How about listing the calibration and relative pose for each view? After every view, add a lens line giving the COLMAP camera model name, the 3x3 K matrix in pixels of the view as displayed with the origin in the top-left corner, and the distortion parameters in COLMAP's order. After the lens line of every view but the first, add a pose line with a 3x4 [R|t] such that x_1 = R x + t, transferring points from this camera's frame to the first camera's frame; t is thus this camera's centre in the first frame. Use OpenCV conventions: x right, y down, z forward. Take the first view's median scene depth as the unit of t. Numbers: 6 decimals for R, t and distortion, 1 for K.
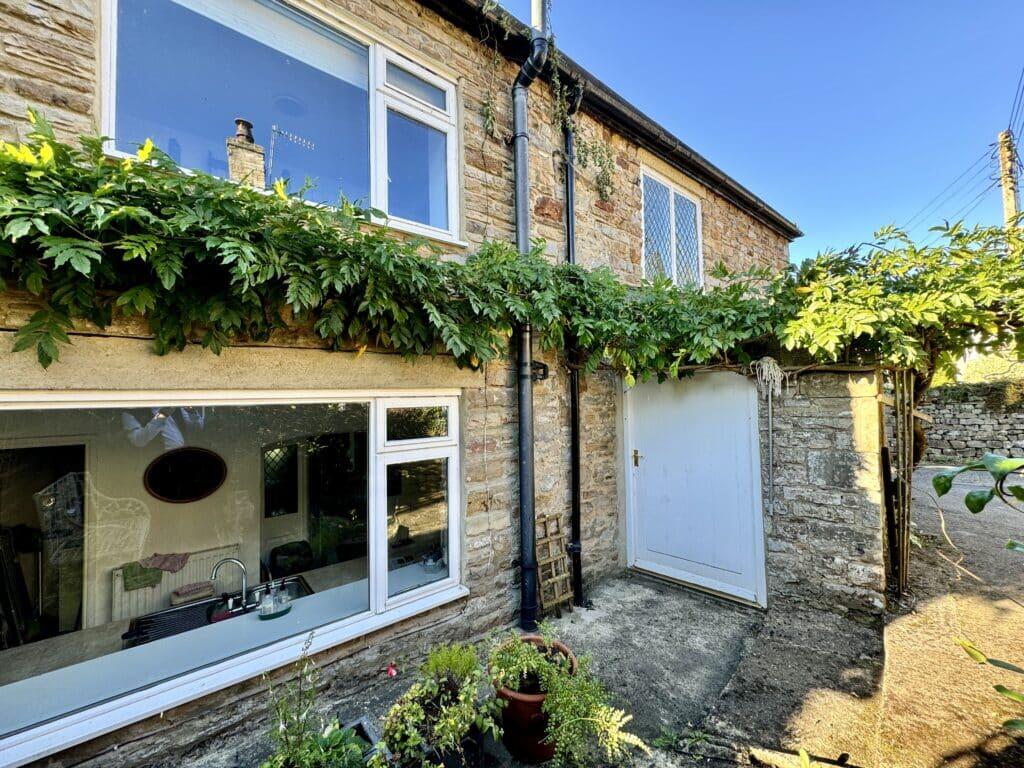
lens RADIAL K [[406.6, 0, 514.6], [0, 406.6, 387.2], [0, 0, 1]] dist [-0.001358, 0.000167]
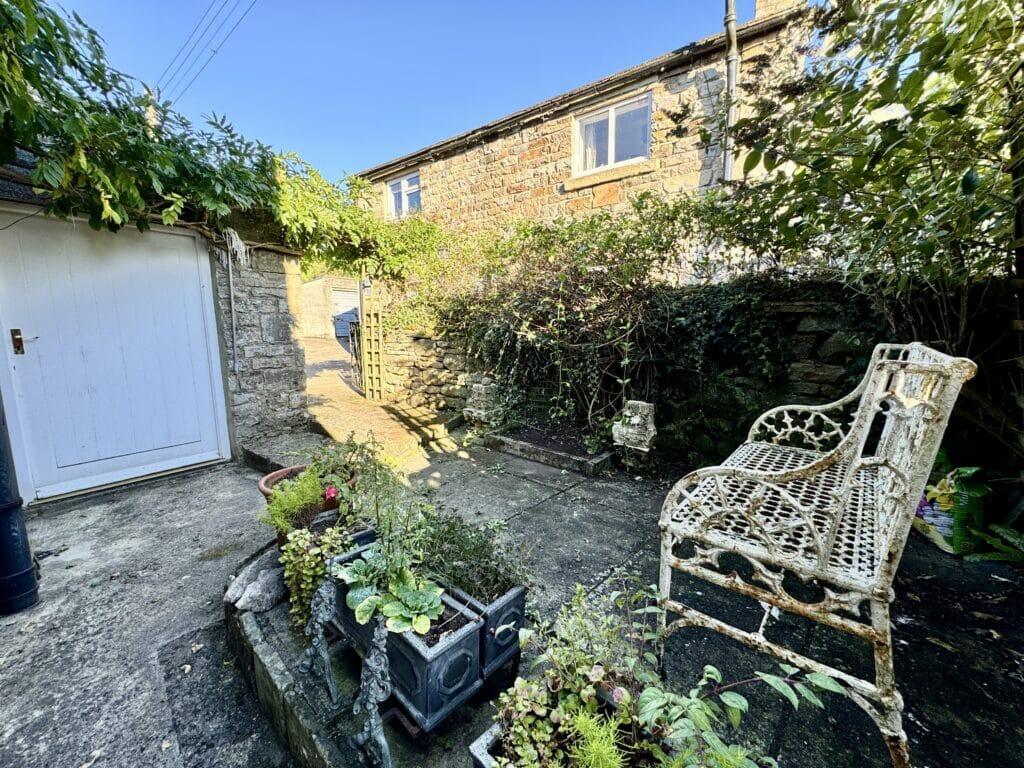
lens RADIAL K [[406.6, 0, 512.5], [0, 406.6, 385.3], [0, 0, 1]] dist [-0.001358, 0.000167]
pose [[-0.118979, -0.129985, 0.984352, -0.611944], [-0.022246, 0.991494, 0.128239, 0.192786], [-0.992647, -0.006640, -0.120859, 0.386109]]
